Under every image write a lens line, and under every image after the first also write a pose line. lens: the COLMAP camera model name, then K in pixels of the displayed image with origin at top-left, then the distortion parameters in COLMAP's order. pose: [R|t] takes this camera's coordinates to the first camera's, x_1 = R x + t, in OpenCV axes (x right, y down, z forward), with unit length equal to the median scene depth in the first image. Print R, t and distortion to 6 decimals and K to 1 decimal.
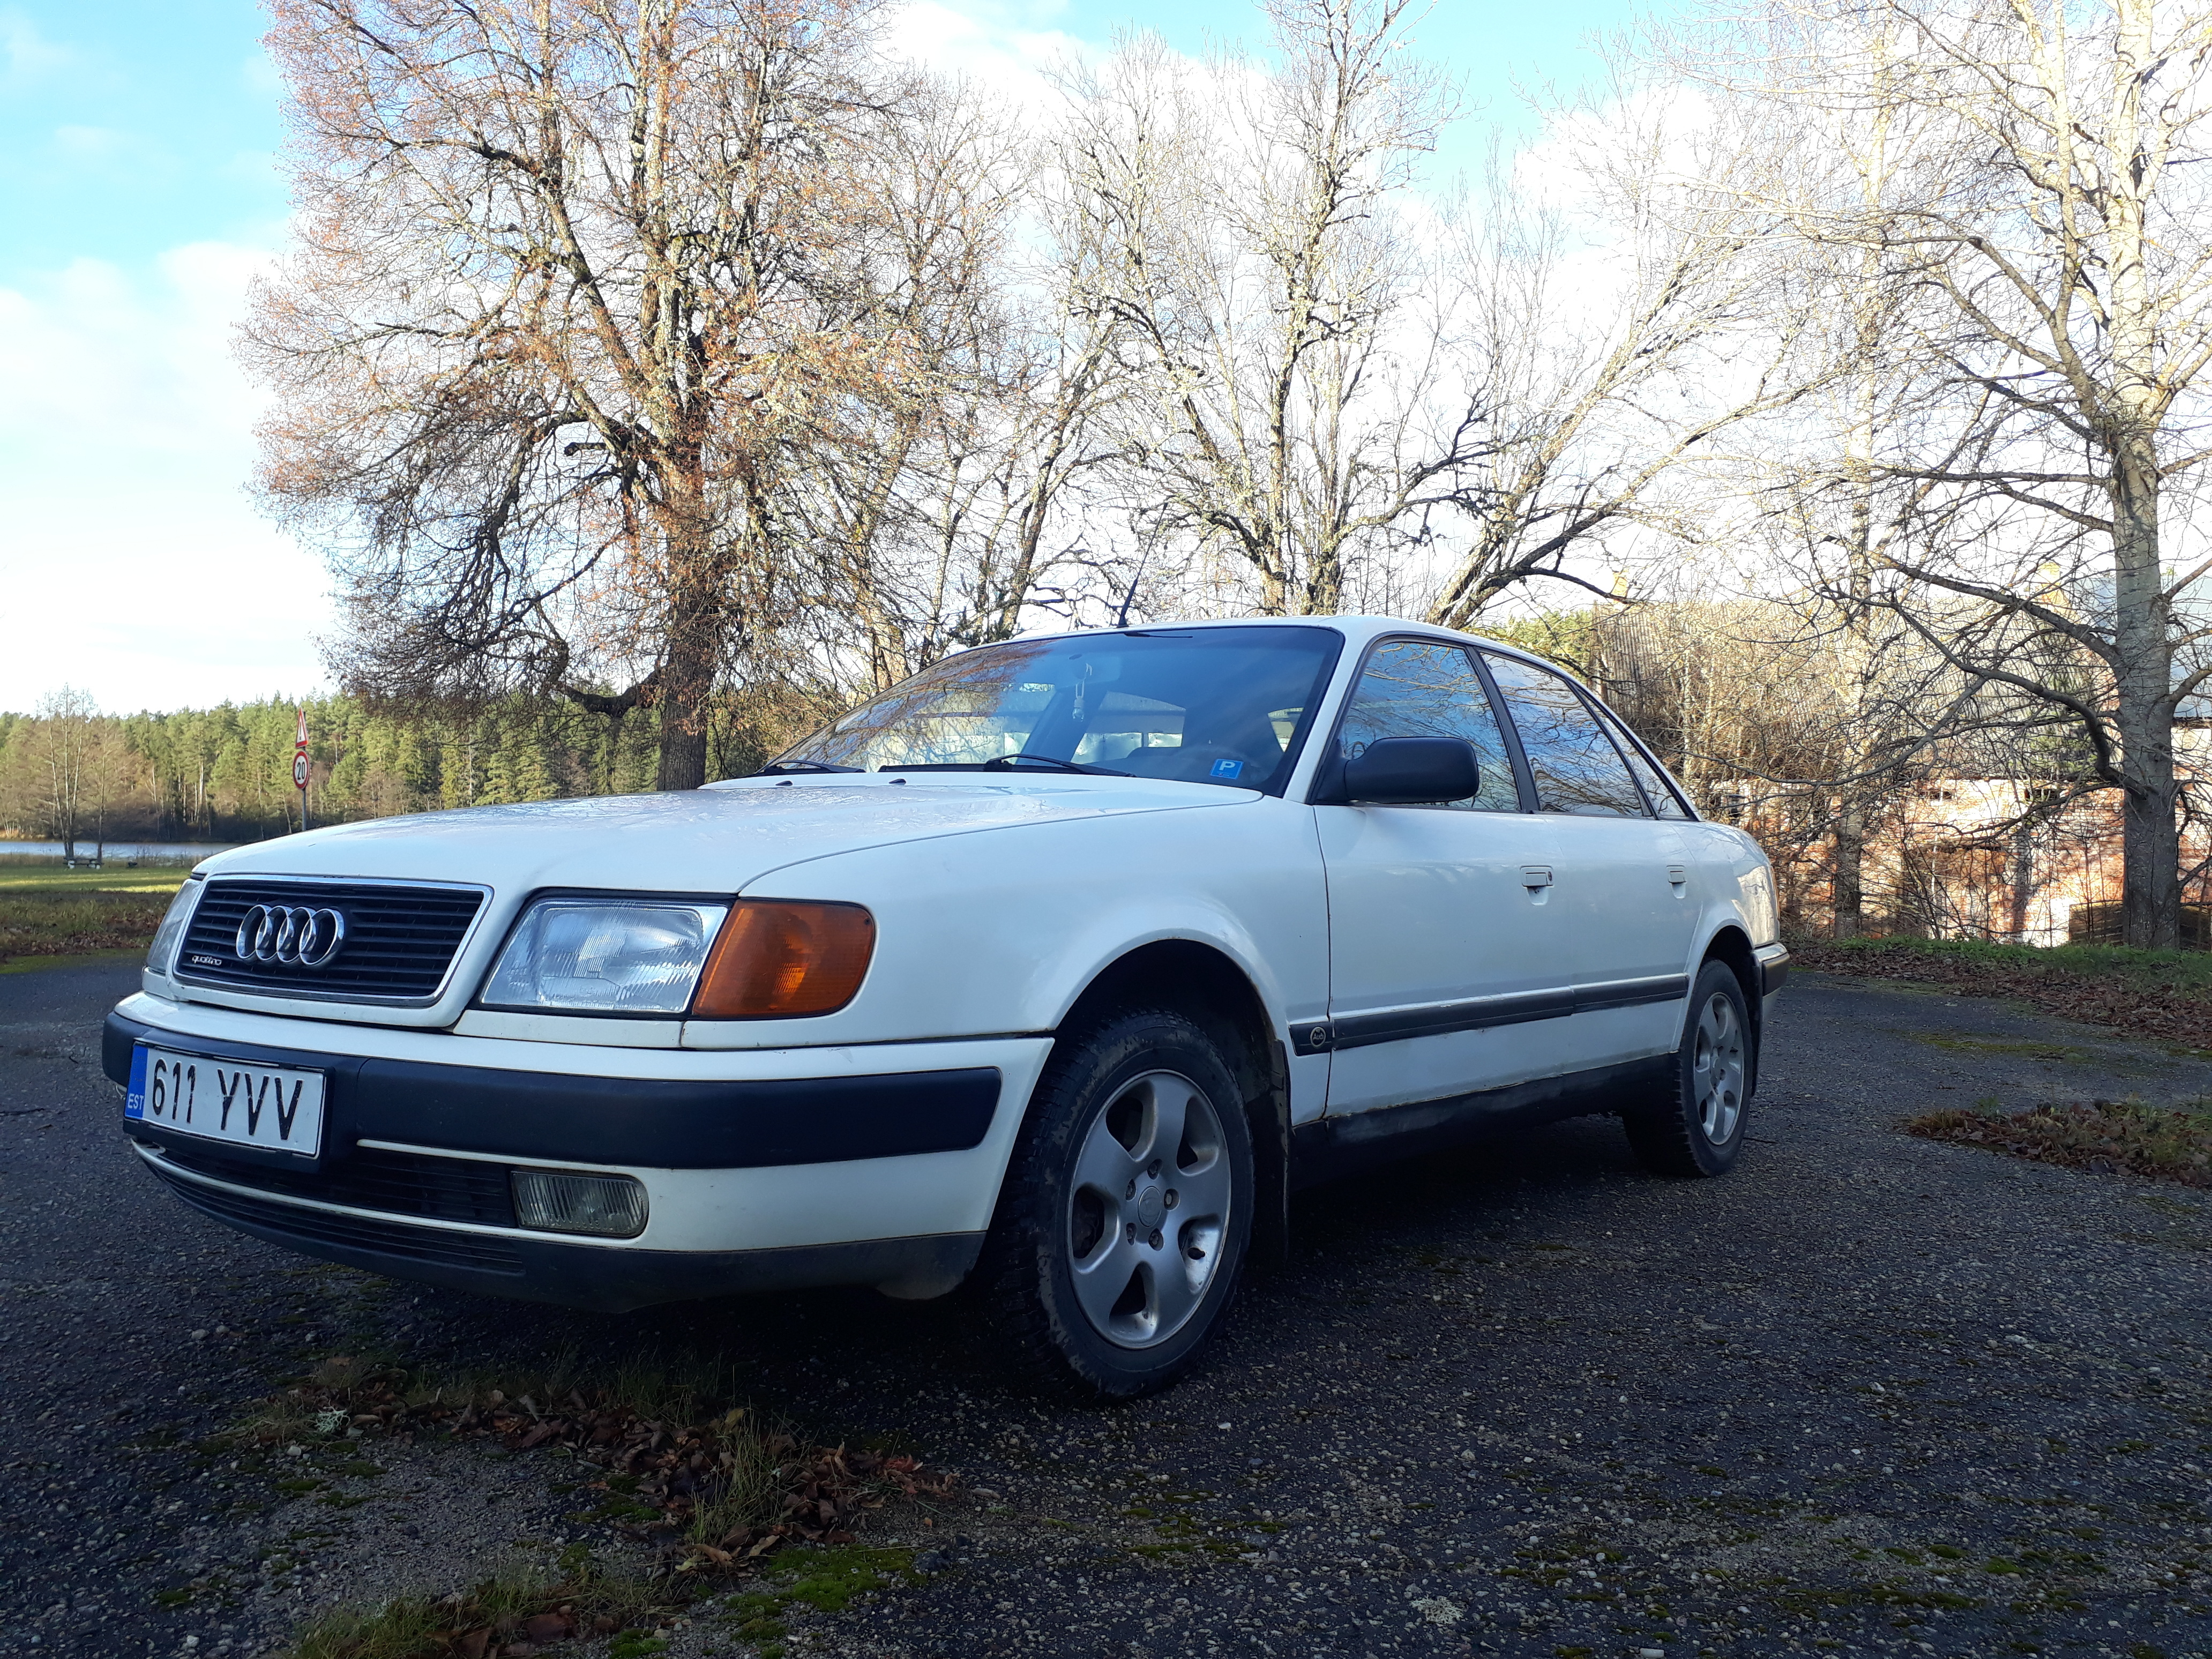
lens RADIAL K [[1738.0, 0, 1108.5], [0, 1738.0, 832.5], [0, 0, 1]] dist [0.018534, -0.000557]
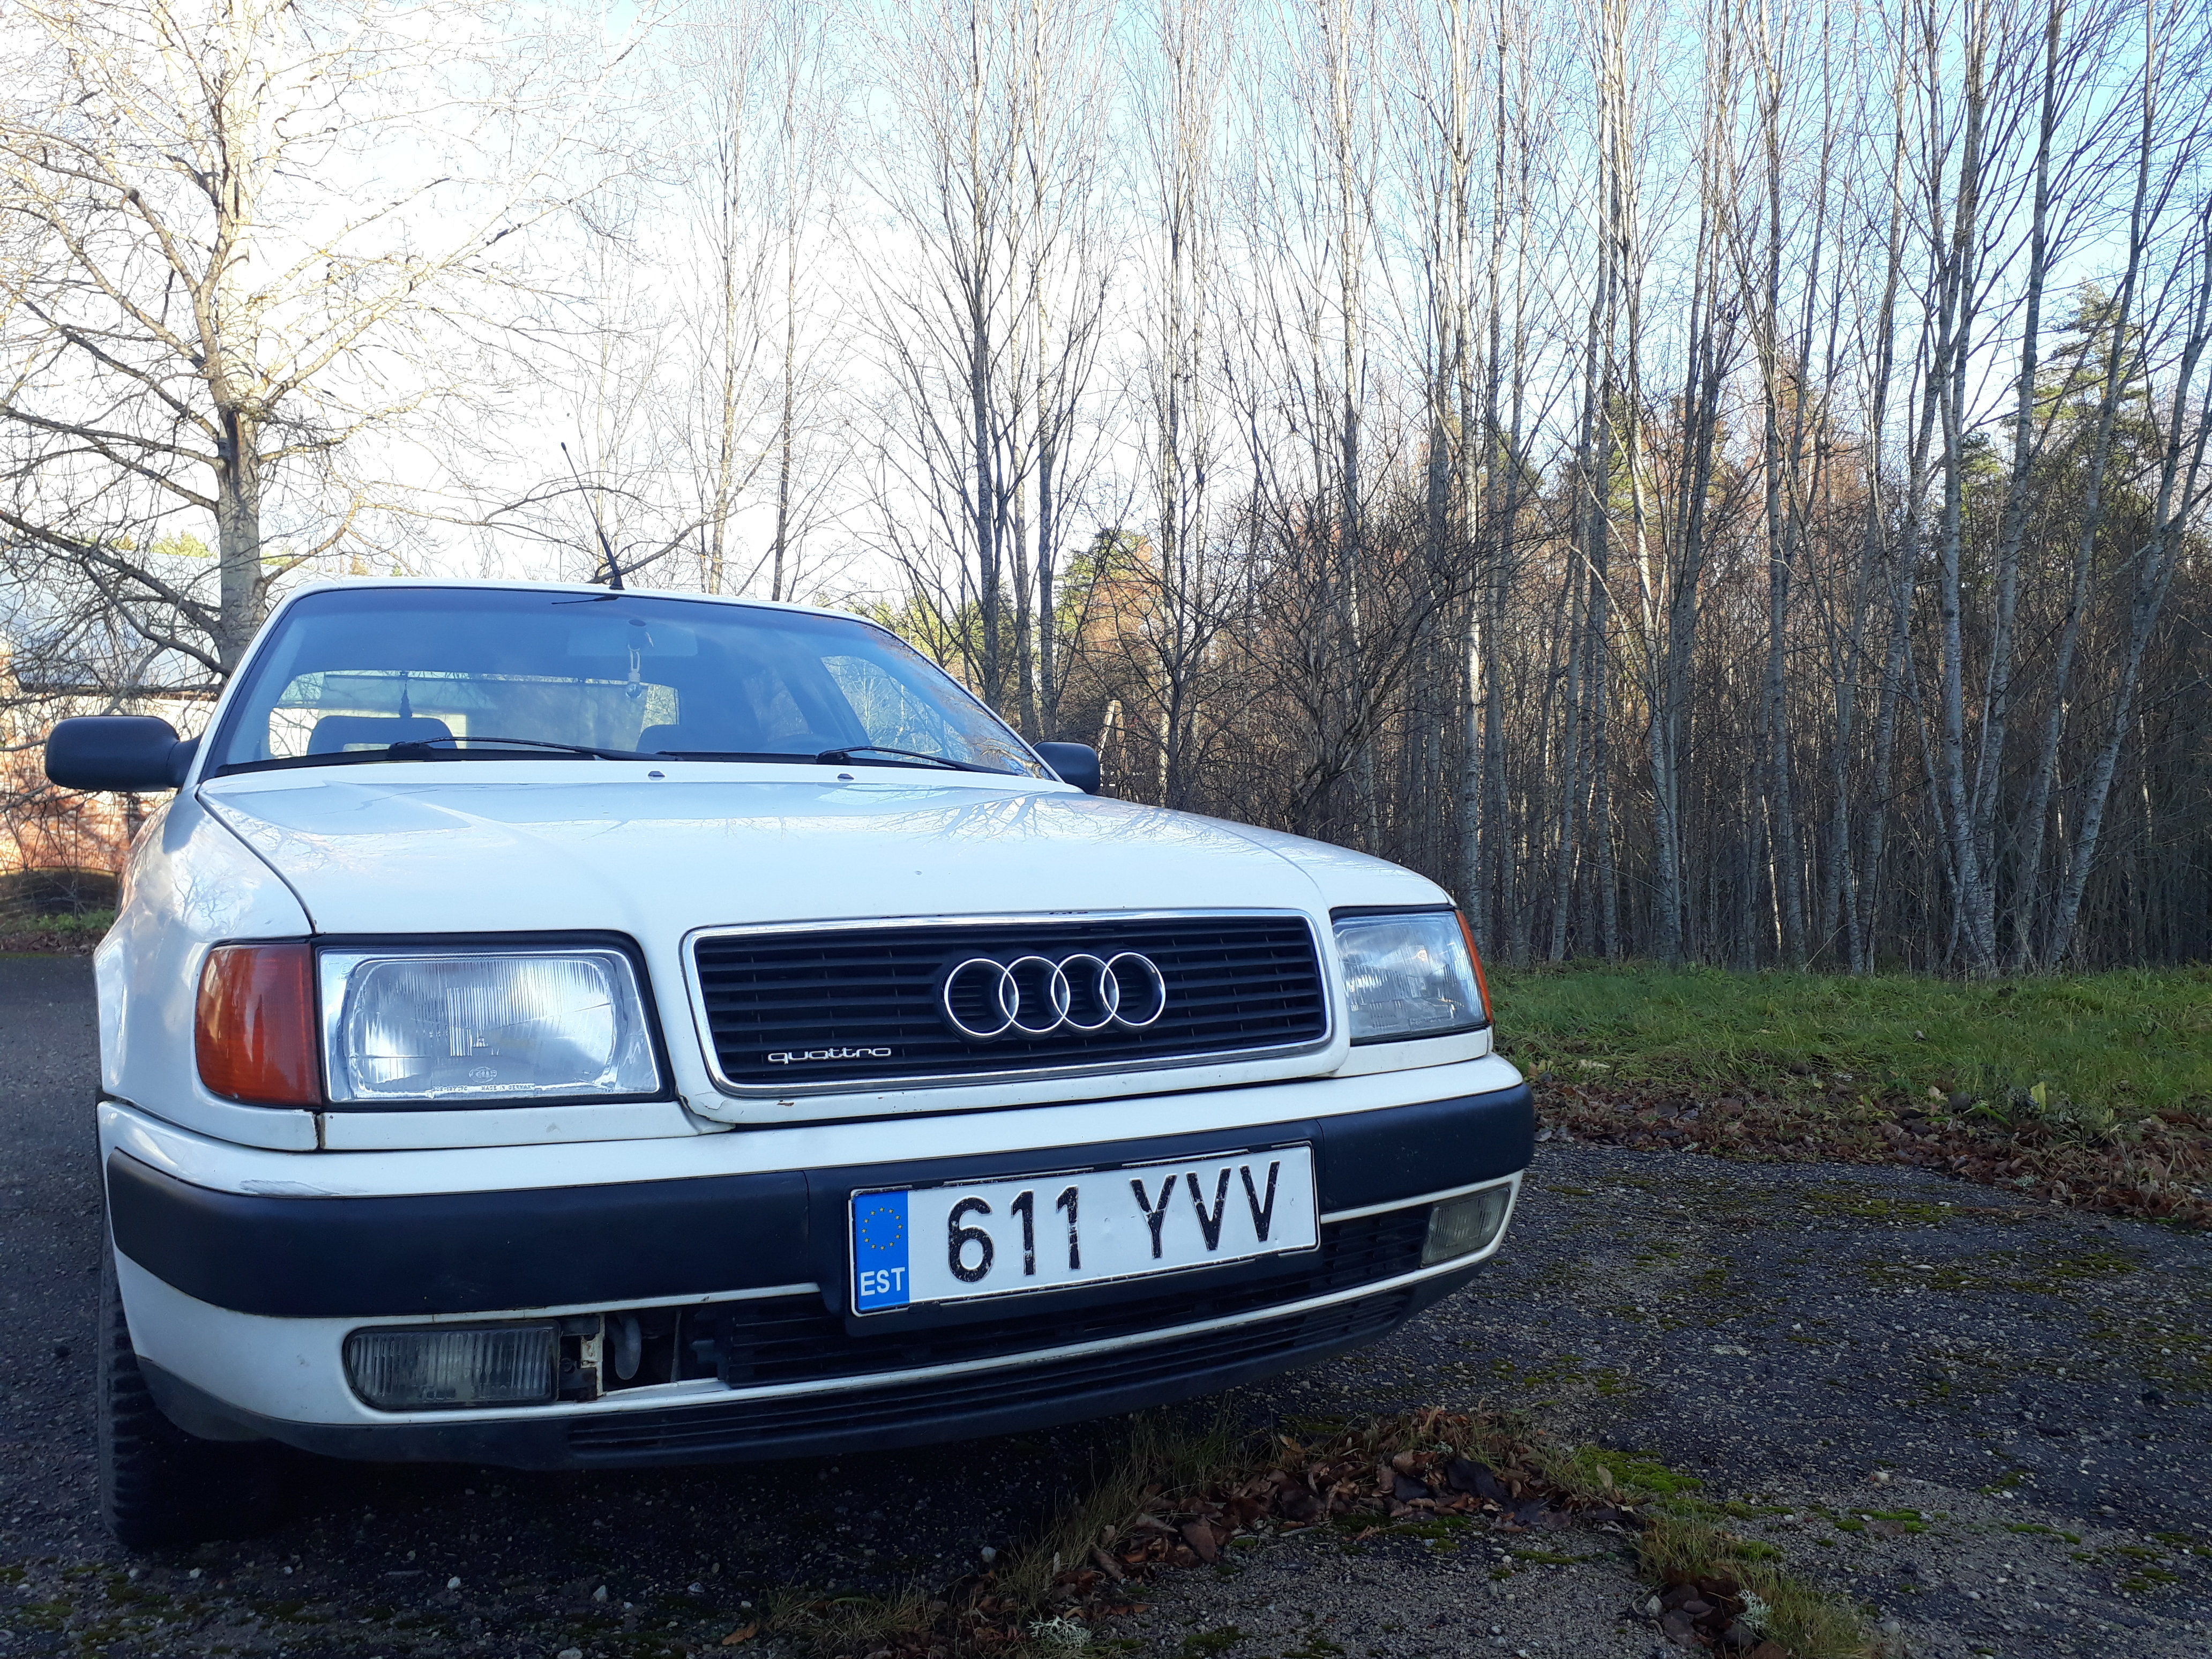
lens RADIAL K [[1738.0, 0, 1108.7], [0, 1738.0, 822.4], [0, 0, 1]] dist [0.018534, -0.000557]
pose [[0.441849, -0.011989, 0.897009, -1.171443], [-0.000717, 0.999906, 0.013717, -0.024458], [-0.897089, -0.006704, 0.441799, 0.691299]]
